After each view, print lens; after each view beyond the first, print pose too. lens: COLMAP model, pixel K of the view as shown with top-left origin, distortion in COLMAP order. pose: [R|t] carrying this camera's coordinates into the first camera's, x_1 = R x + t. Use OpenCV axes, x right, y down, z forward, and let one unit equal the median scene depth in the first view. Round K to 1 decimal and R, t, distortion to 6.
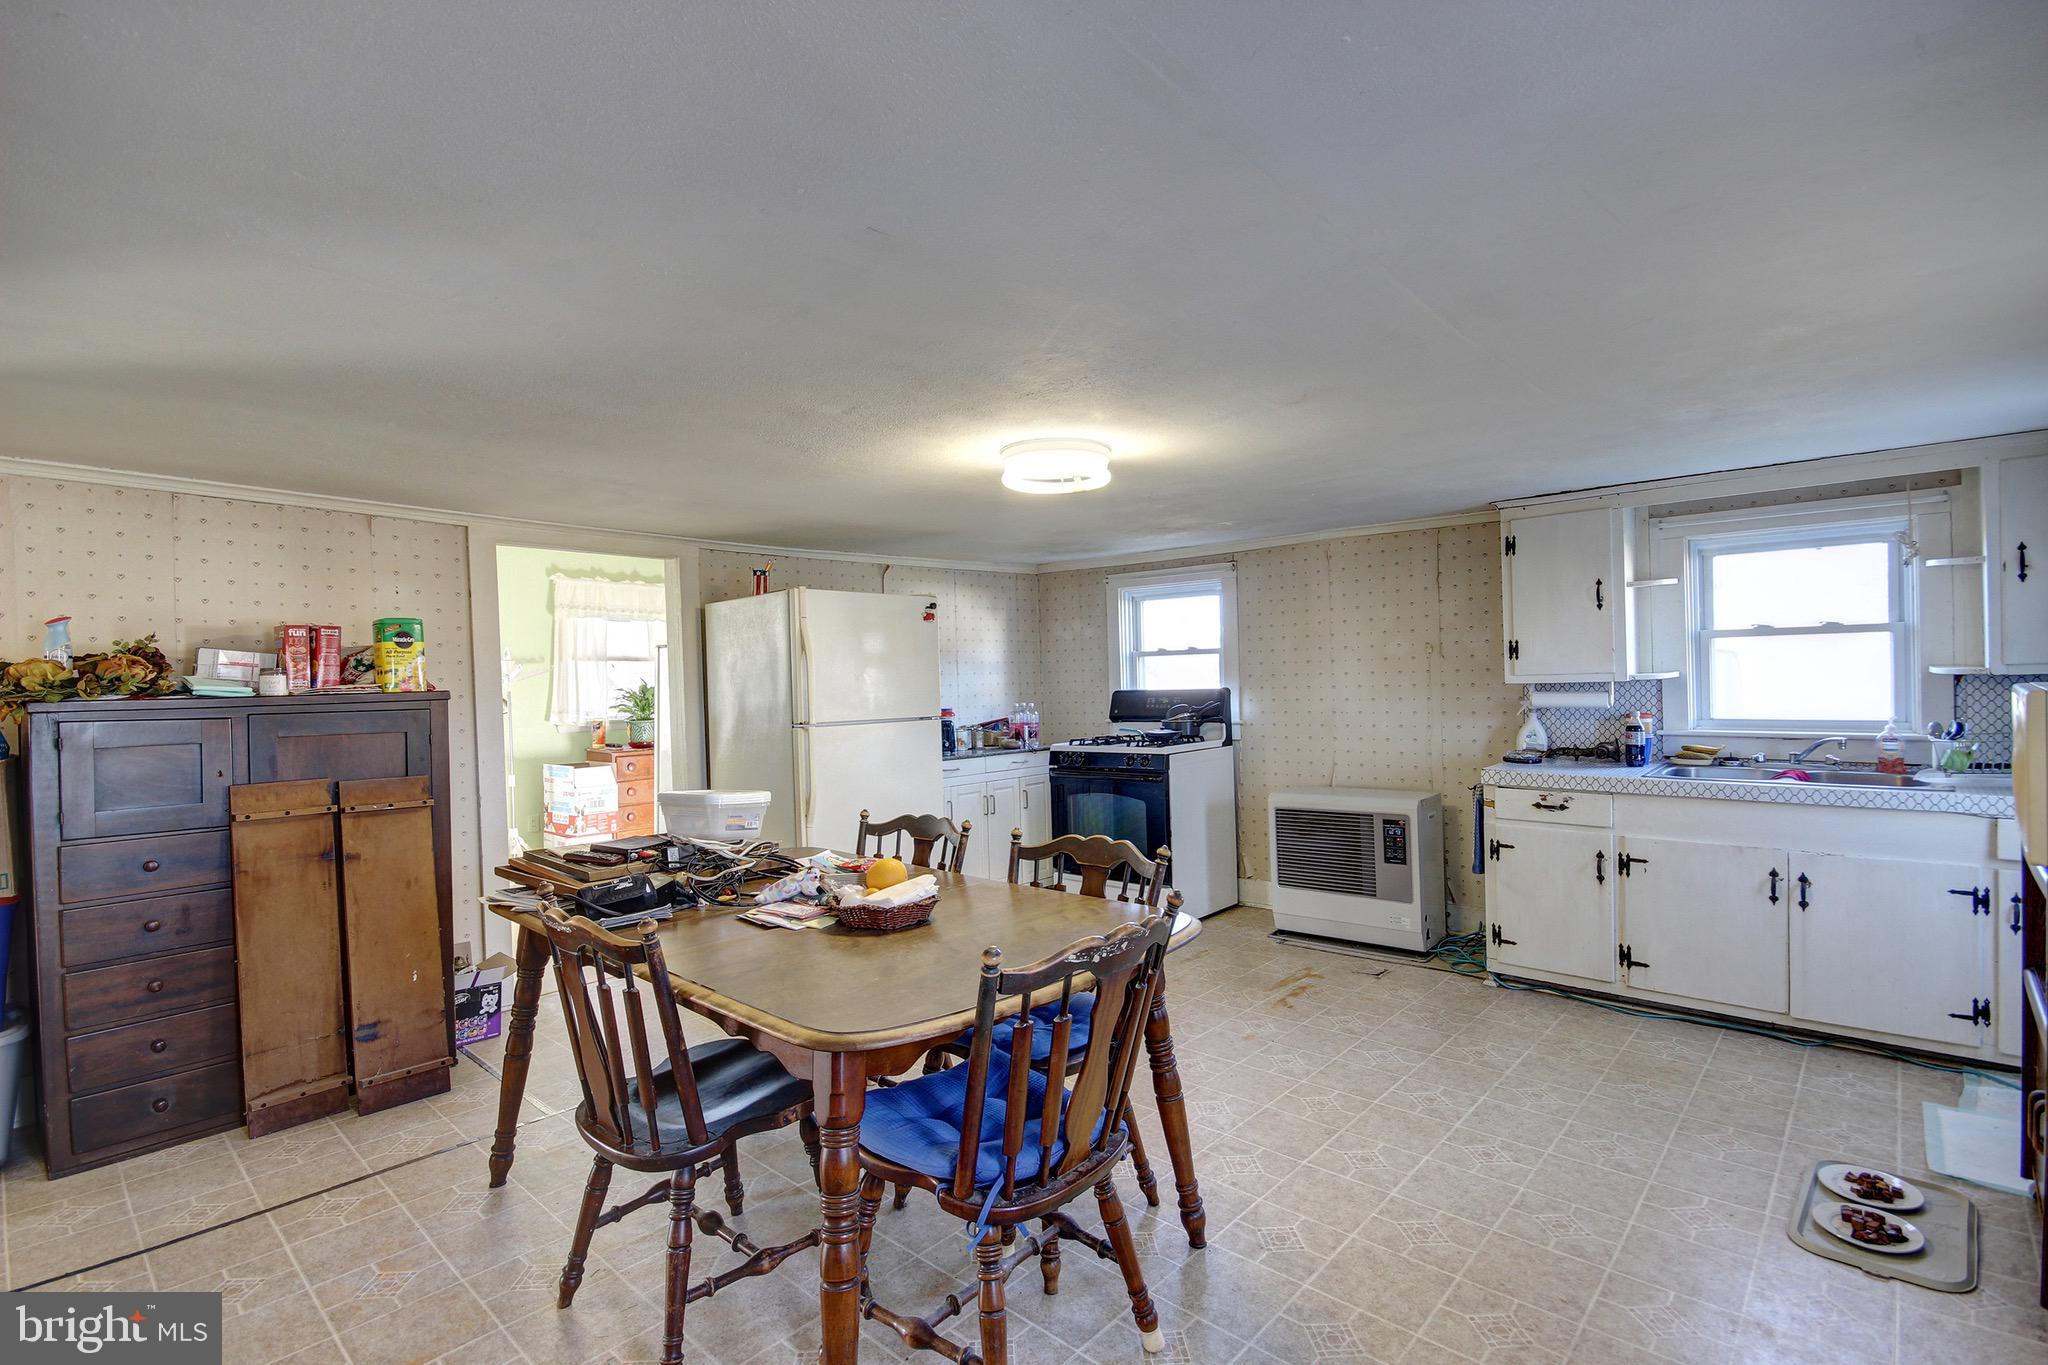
lens RADIAL K [[949.0, 0, 1027.1], [0, 949.0, 689.3], [0, 0, 1]] dist [-0.004021, -0.002480]
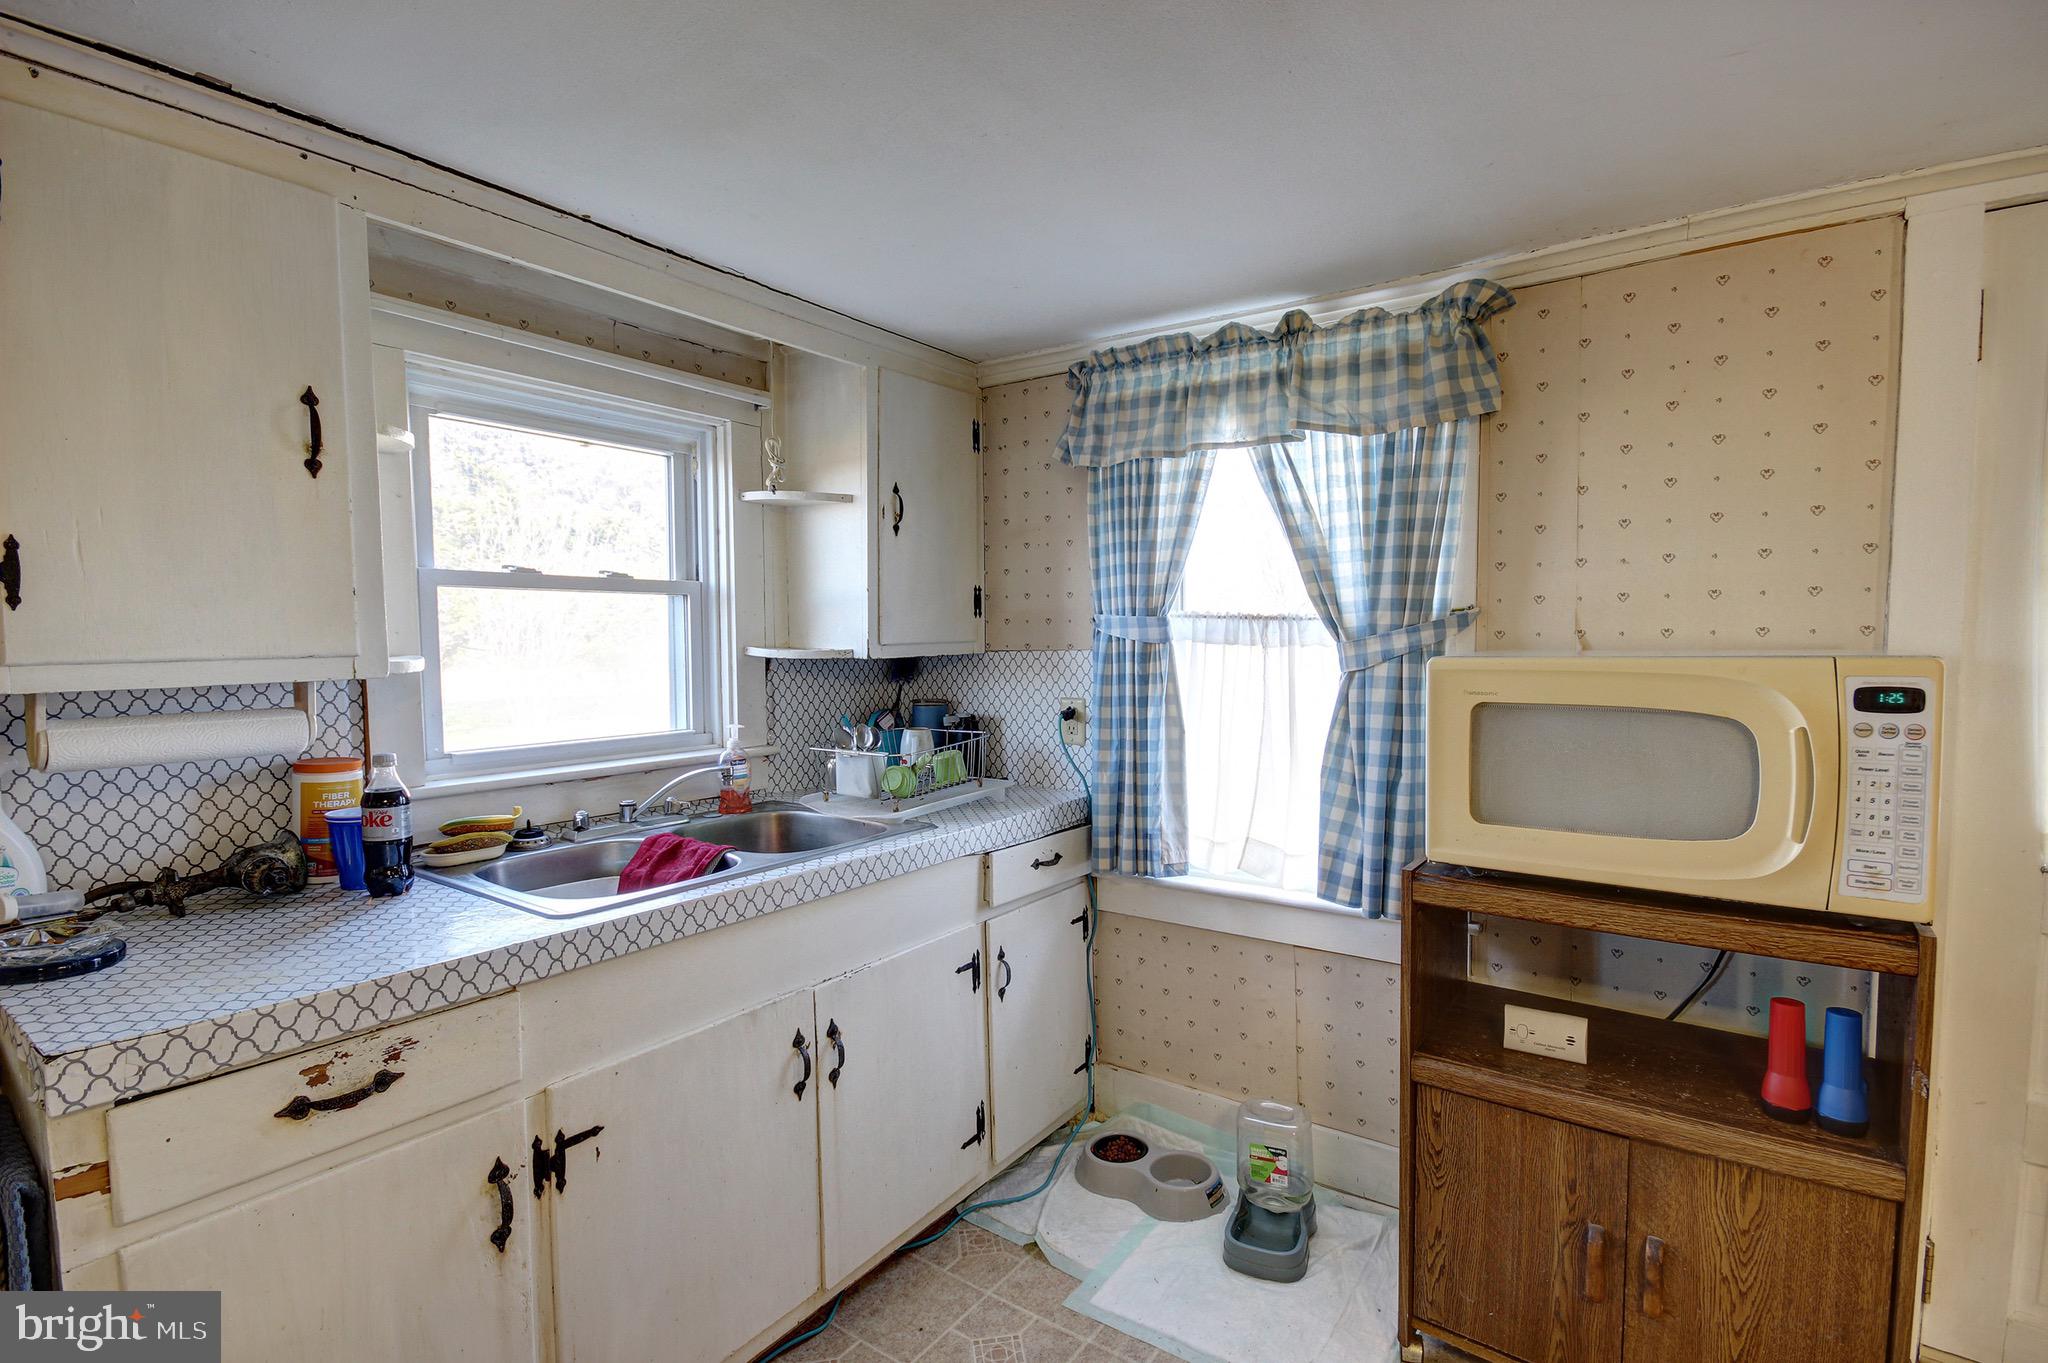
lens RADIAL K [[949.0, 0, 1030.2], [0, 949.0, 693.5], [0, 0, 1]] dist [-0.004021, -0.002480]
pose [[-0.123534, -0.028756, 0.991924, 0.161170], [0.028046, 0.999080, 0.032456, -0.005341], [-0.991944, 0.031829, -0.122614, 0.570665]]
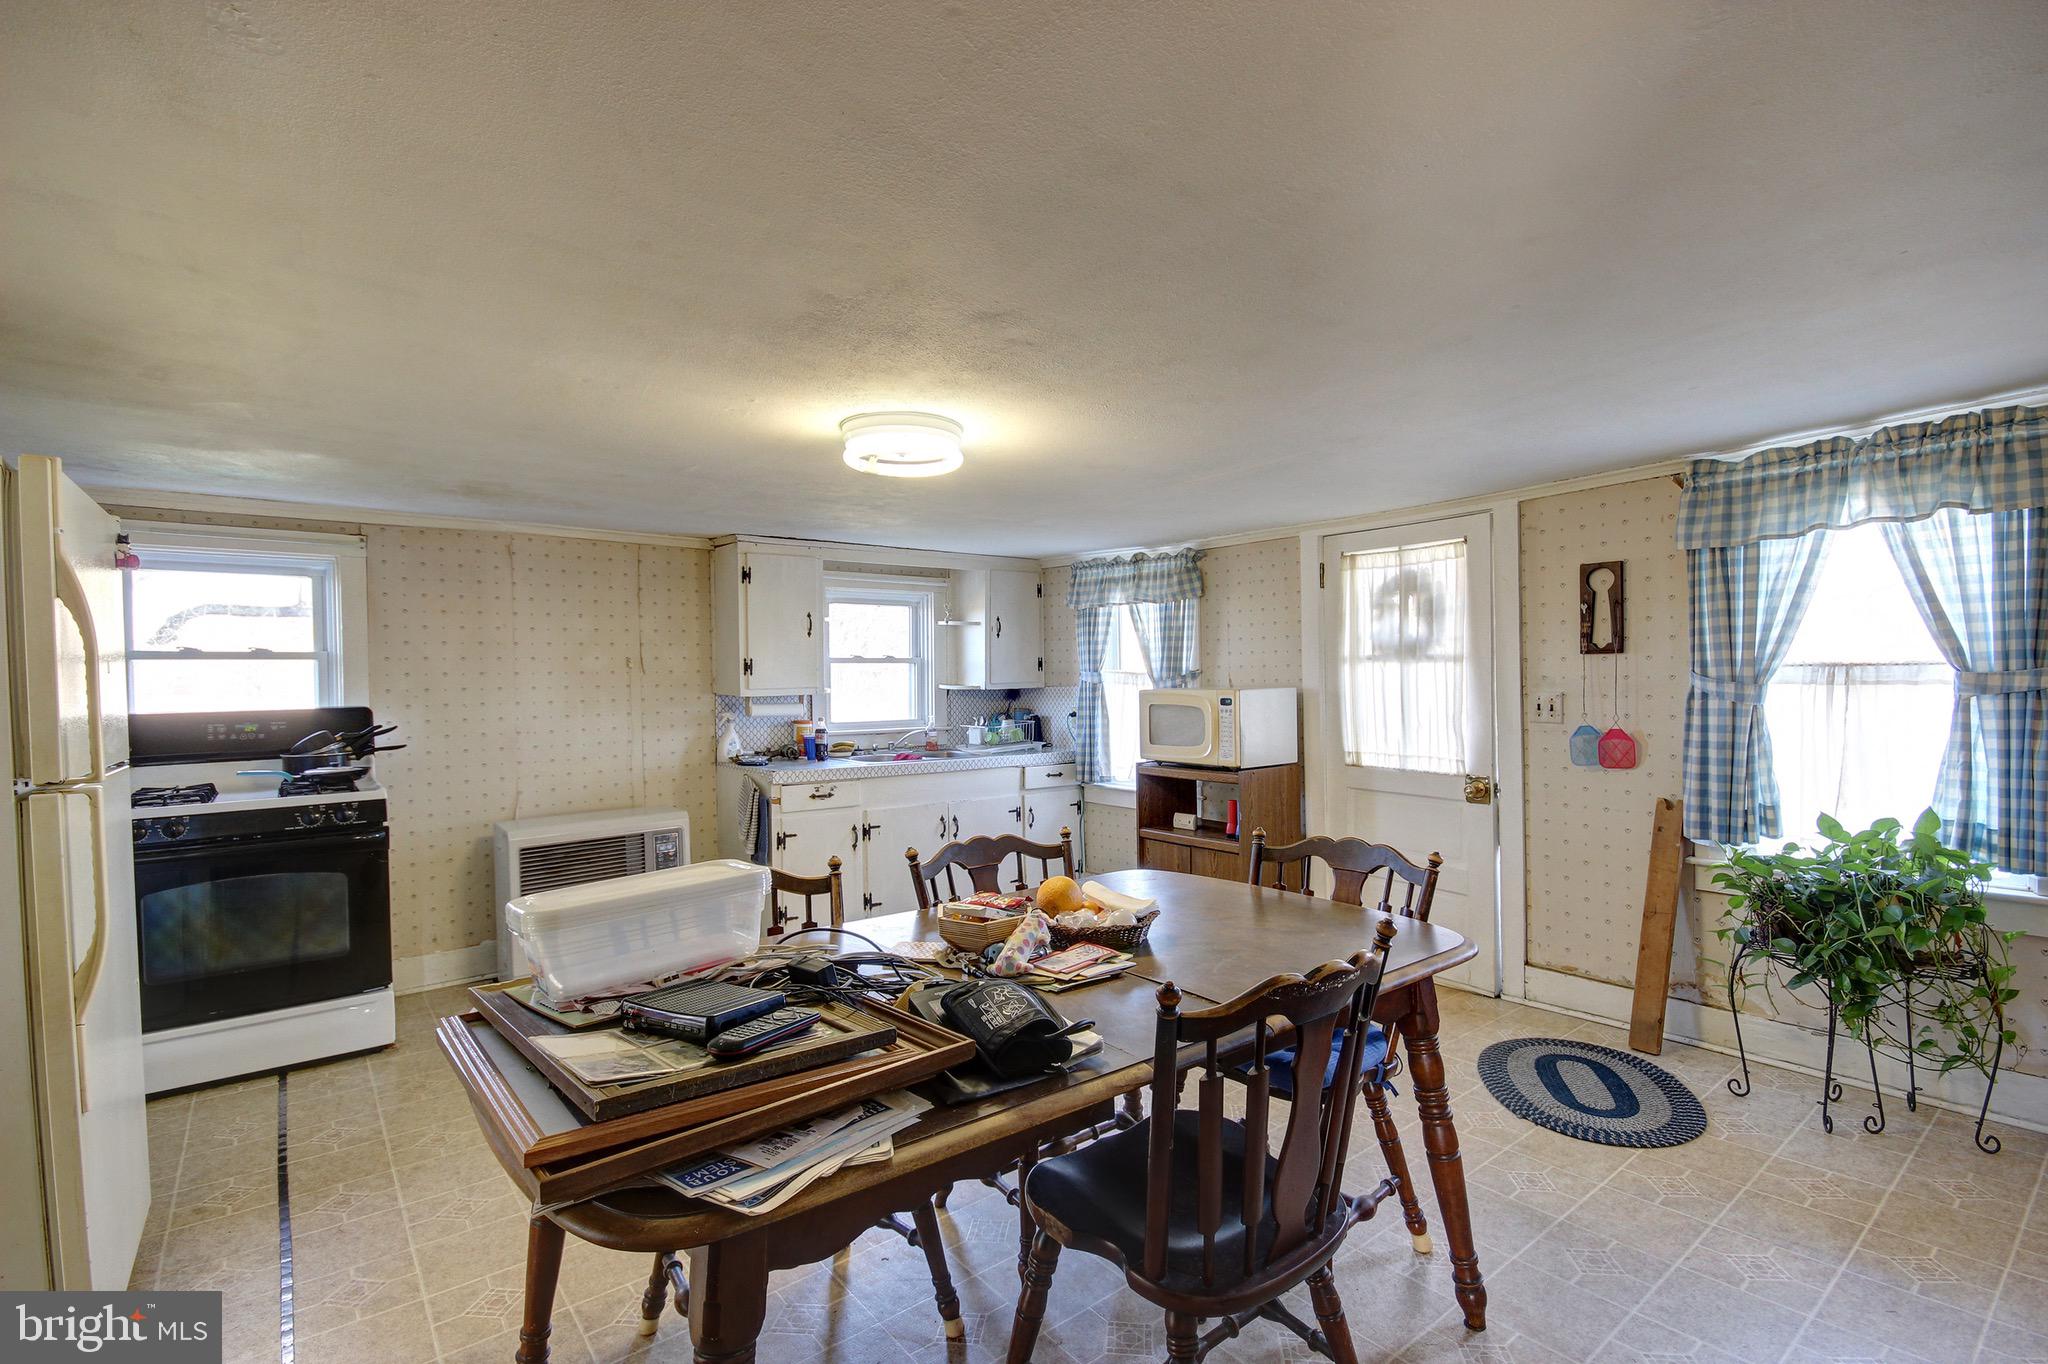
lens RADIAL K [[949.0, 0, 1021.3], [0, 949.0, 698.4], [0, 0, 1]] dist [-0.004021, -0.002480]
pose [[0.158345, 0.000284, 0.987384, -0.431070], [0.020591, 0.999782, -0.003590, 0.005179], [-0.987169, 0.020900, 0.158304, 0.384331]]
